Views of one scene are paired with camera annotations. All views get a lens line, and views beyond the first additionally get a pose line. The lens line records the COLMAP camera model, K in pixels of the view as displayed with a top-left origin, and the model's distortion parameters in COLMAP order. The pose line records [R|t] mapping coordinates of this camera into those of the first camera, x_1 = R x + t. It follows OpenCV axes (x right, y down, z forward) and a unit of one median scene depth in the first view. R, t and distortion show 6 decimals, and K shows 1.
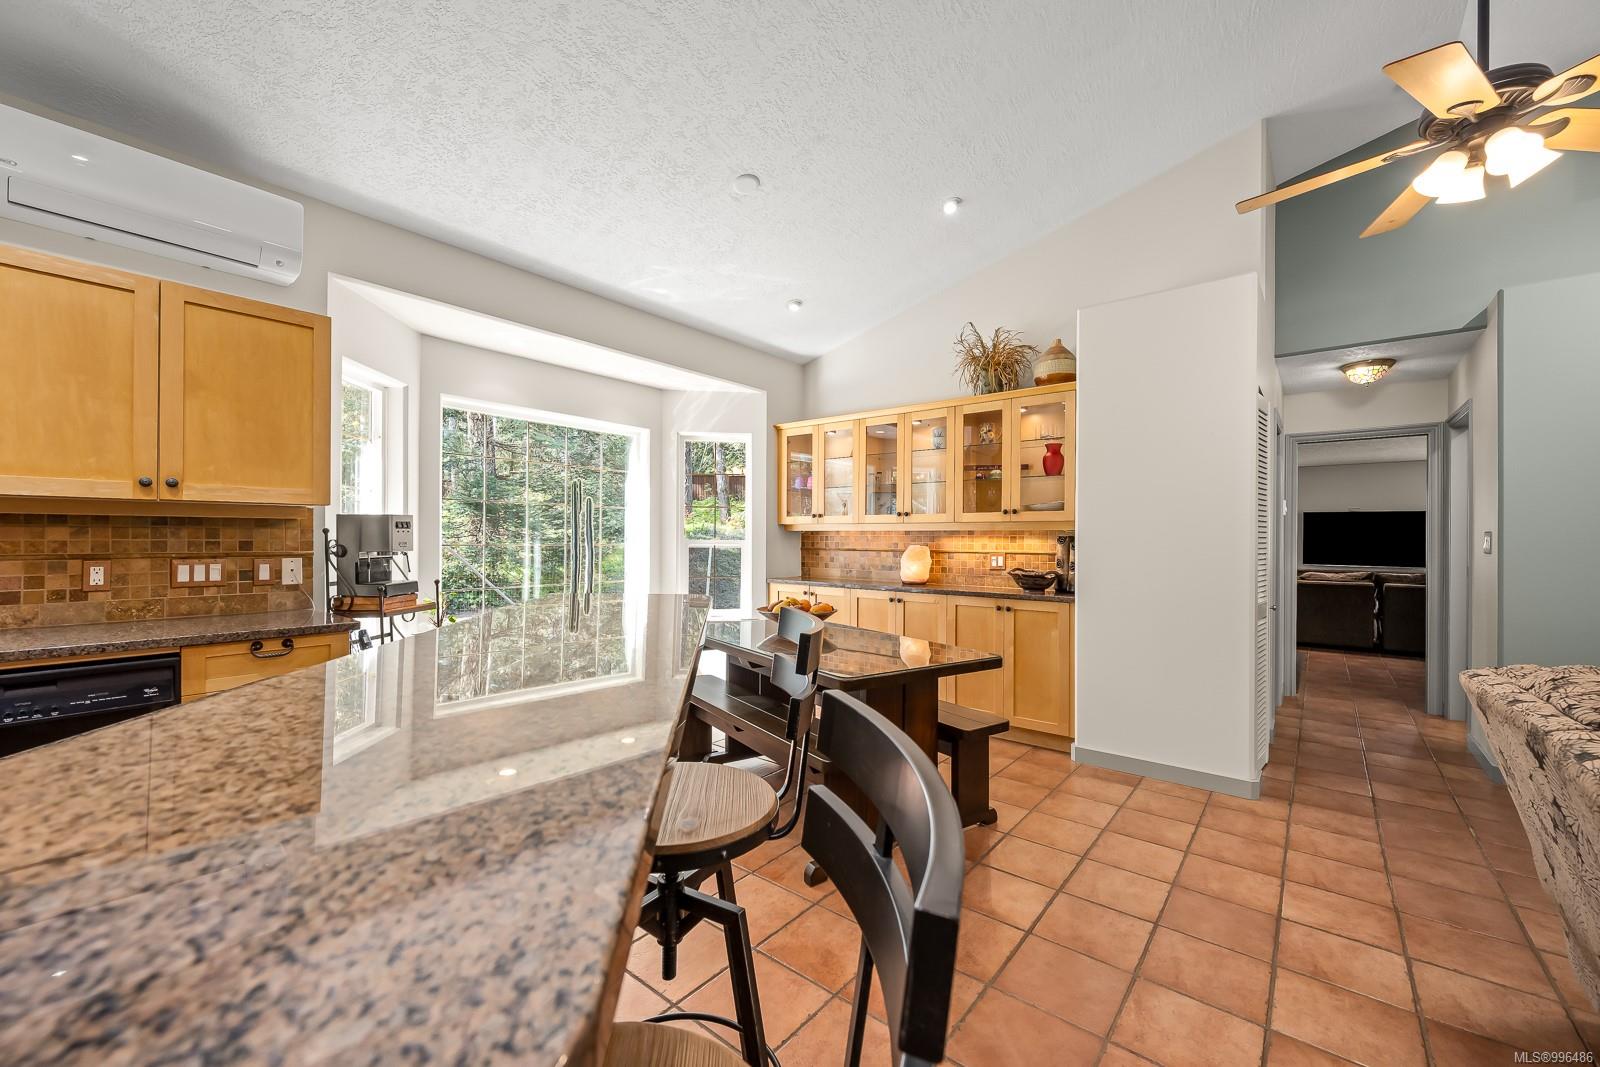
lens RADIAL K [[632.3, 0, 803.8], [0, 632.3, 538.0], [0, 0, 1]] dist [-0.001323, -0.000422]
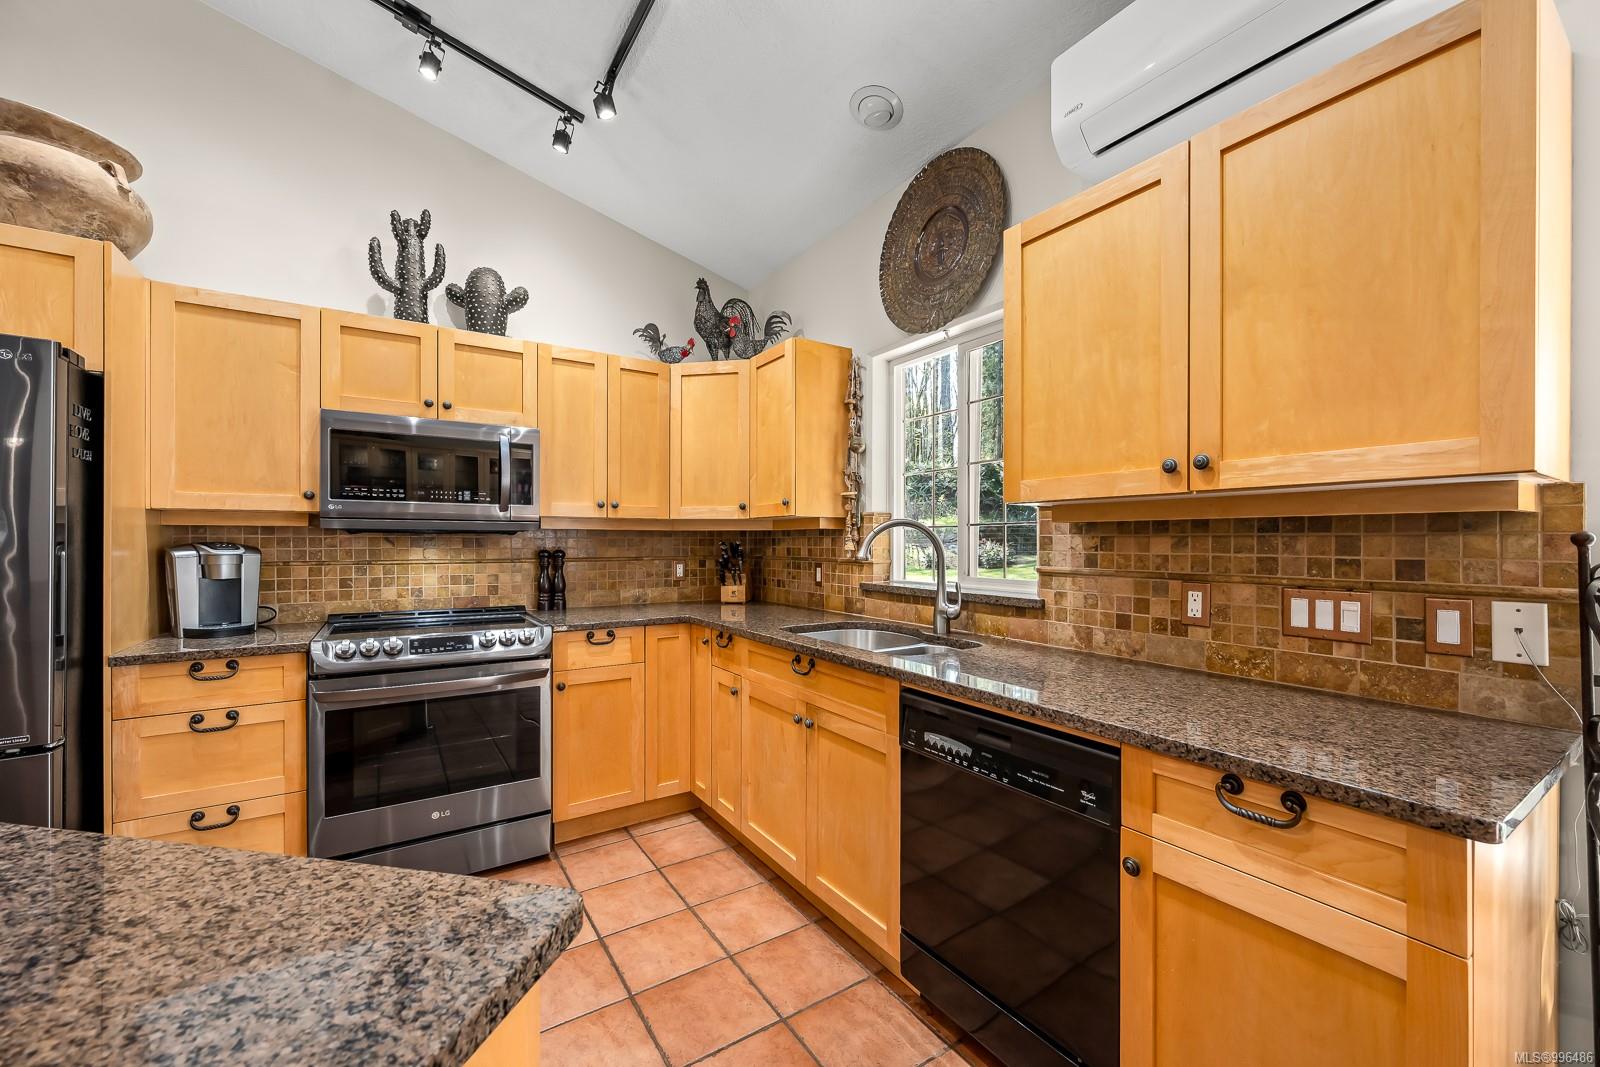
lens RADIAL K [[632.3, 0, 803.4], [0, 632.3, 542.4], [0, 0, 1]] dist [-0.001323, -0.000422]
pose [[-0.297111, -0.001422, -0.954842, -0.176441], [-0.003573, 0.999994, -0.000377, -0.005219], [0.954836, 0.003300, -0.297114, 0.463618]]
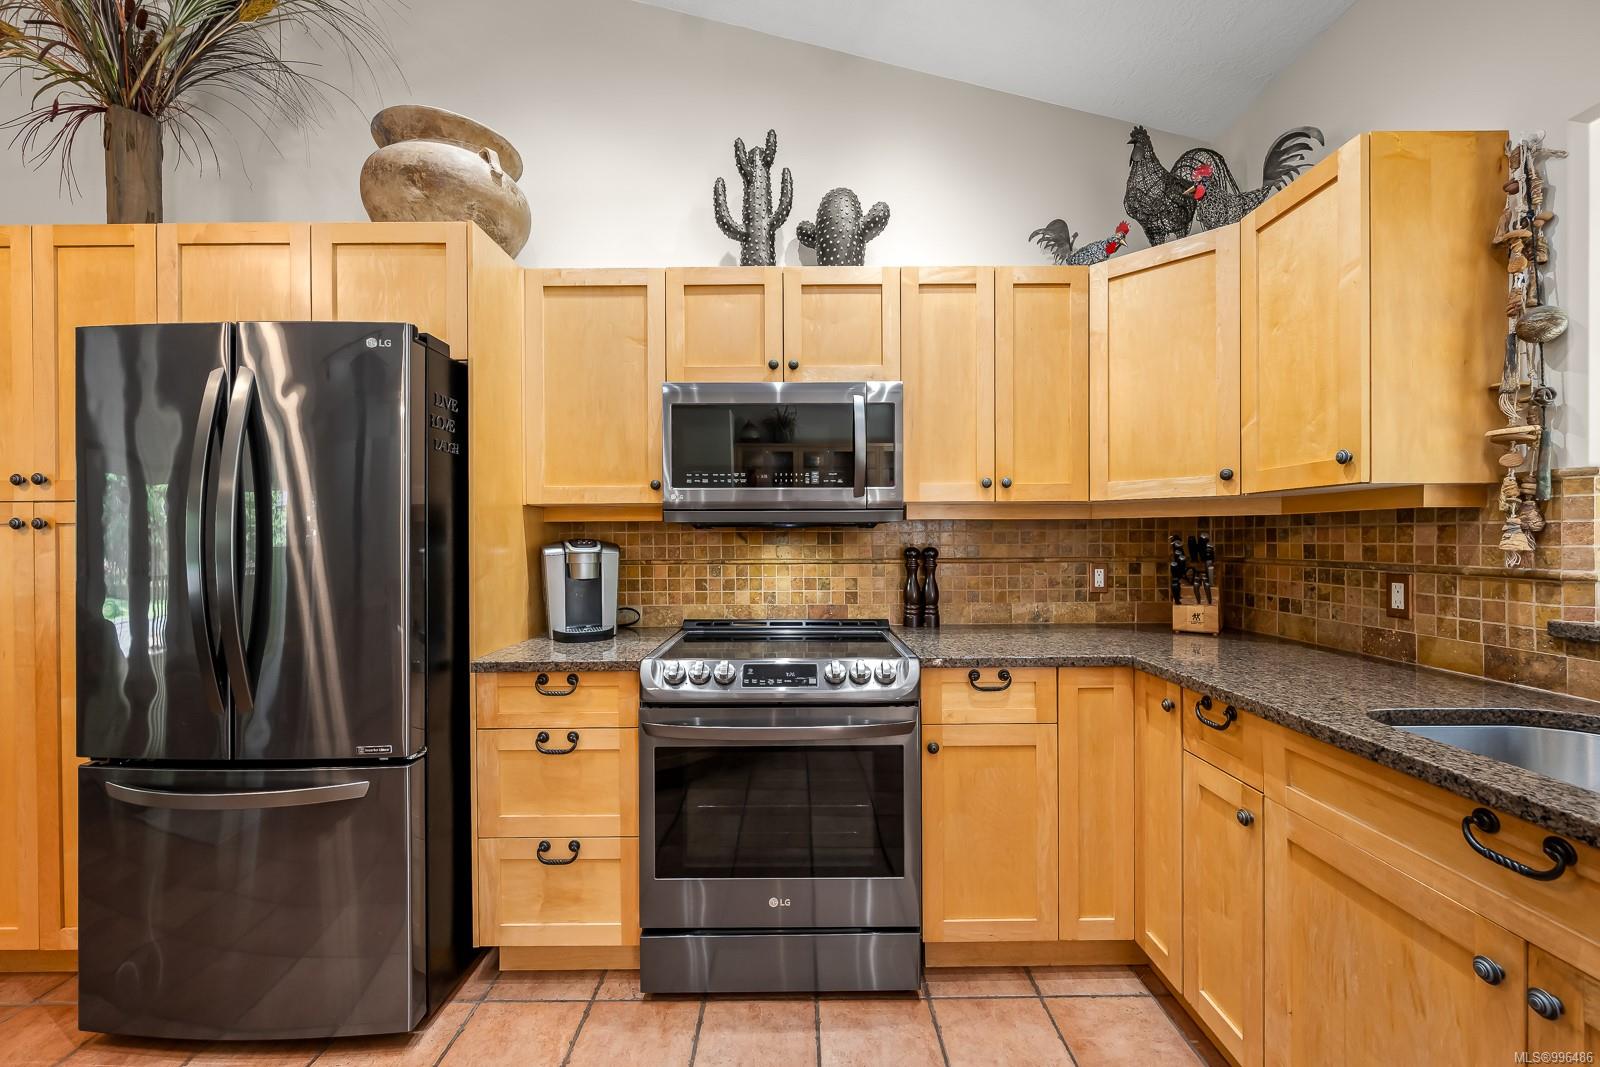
lens RADIAL K [[632.3, 0, 798.5], [0, 632.3, 539.6], [0, 0, 1]] dist [-0.001323, -0.000422]
pose [[-0.770859, 0.004072, -0.636993, -0.367969], [0.002392, 0.999991, 0.003497, -0.004999], [0.637002, 0.001172, -0.770861, 0.315199]]
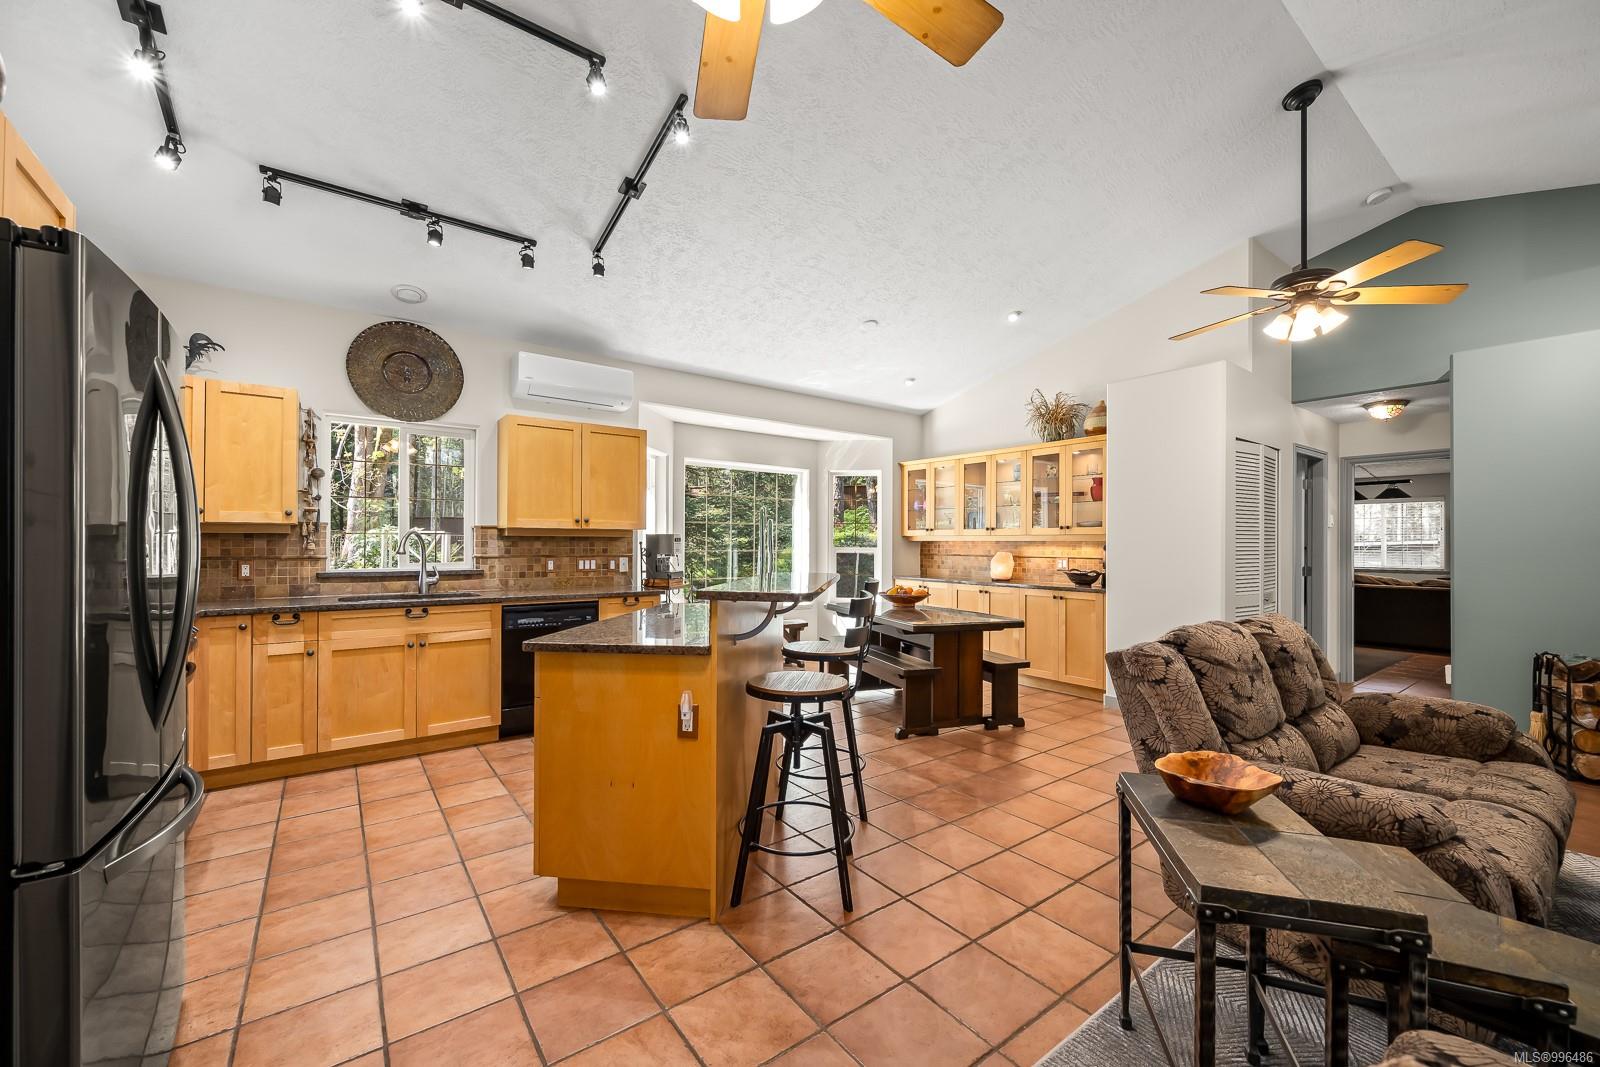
lens RADIAL K [[632.3, 0, 802.9], [0, 632.3, 539.4], [0, 0, 1]] dist [-0.001323, -0.000422]
pose [[0.970436, -0.001634, -0.241351, 0.107058], [-0.000259, 0.999969, -0.007812, -0.005095], [0.241357, 0.007643, 0.970406, -0.478350]]
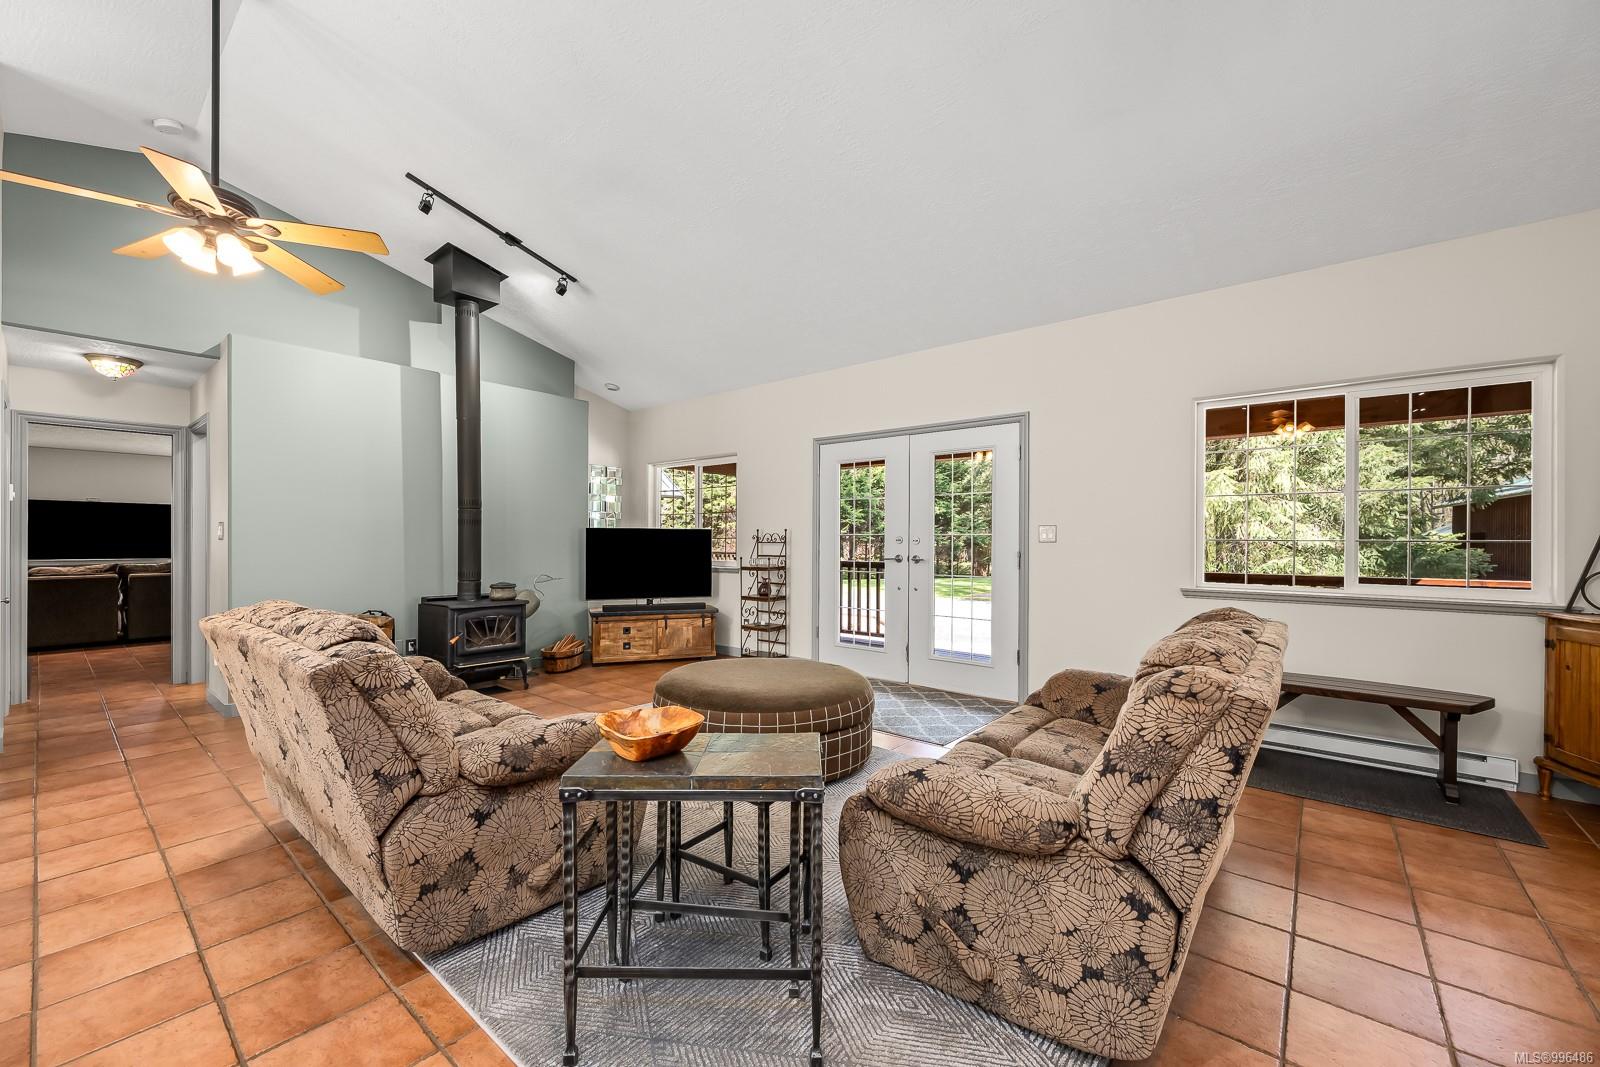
lens RADIAL K [[632.3, 0, 801.0], [0, 632.3, 539.5], [0, 0, 1]] dist [-0.001323, -0.000422]
pose [[0.006770, -0.007842, 0.999946, -0.150379], [-0.003228, 0.999964, 0.007864, 0.009651], [-0.999972, -0.003281, 0.006744, -0.148169]]
